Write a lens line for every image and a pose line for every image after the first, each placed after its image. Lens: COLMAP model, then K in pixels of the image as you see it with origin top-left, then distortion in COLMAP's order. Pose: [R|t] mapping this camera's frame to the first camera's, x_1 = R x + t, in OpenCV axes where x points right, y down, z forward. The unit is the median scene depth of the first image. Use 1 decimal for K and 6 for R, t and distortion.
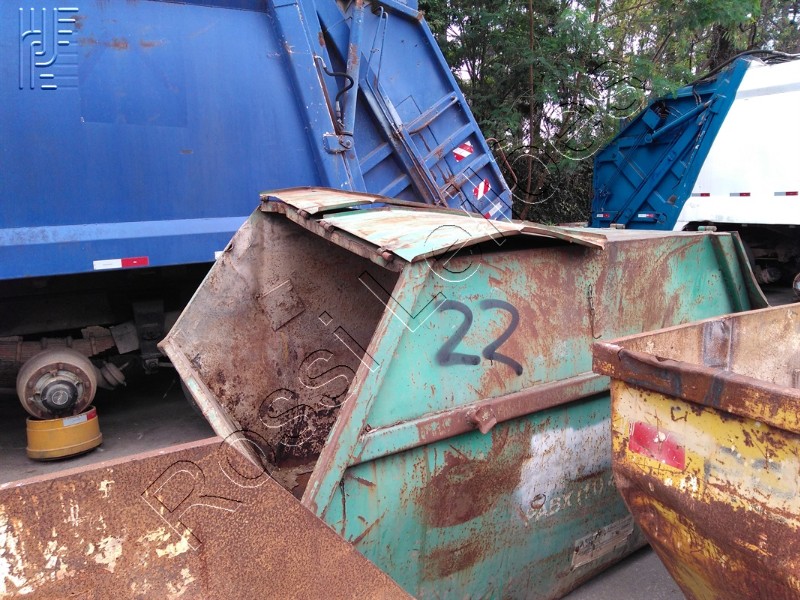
lens RADIAL K [[634.9, 0, 403.8], [0, 634.9, 298.5], [0, 0, 1]] dist [0.068496, -0.087671]
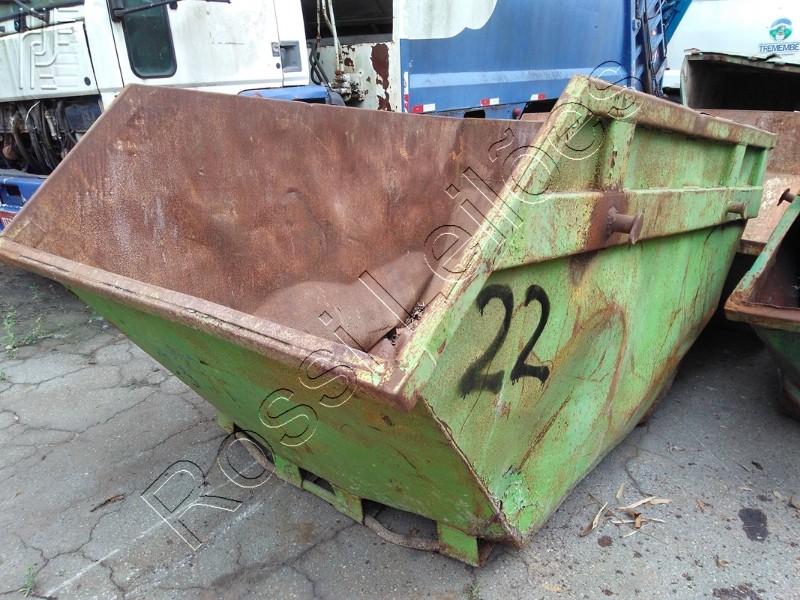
lens RADIAL K [[634.0, 0, 403.5], [0, 634.0, 297.3], [0, 0, 1]] dist [0.050603, -0.060640]
pose [[0.934310, -0.103507, 0.341103, -1.573916], [0.045753, 0.983820, 0.173219, 0.177770], [-0.353513, -0.146234, 0.923929, -0.555505]]
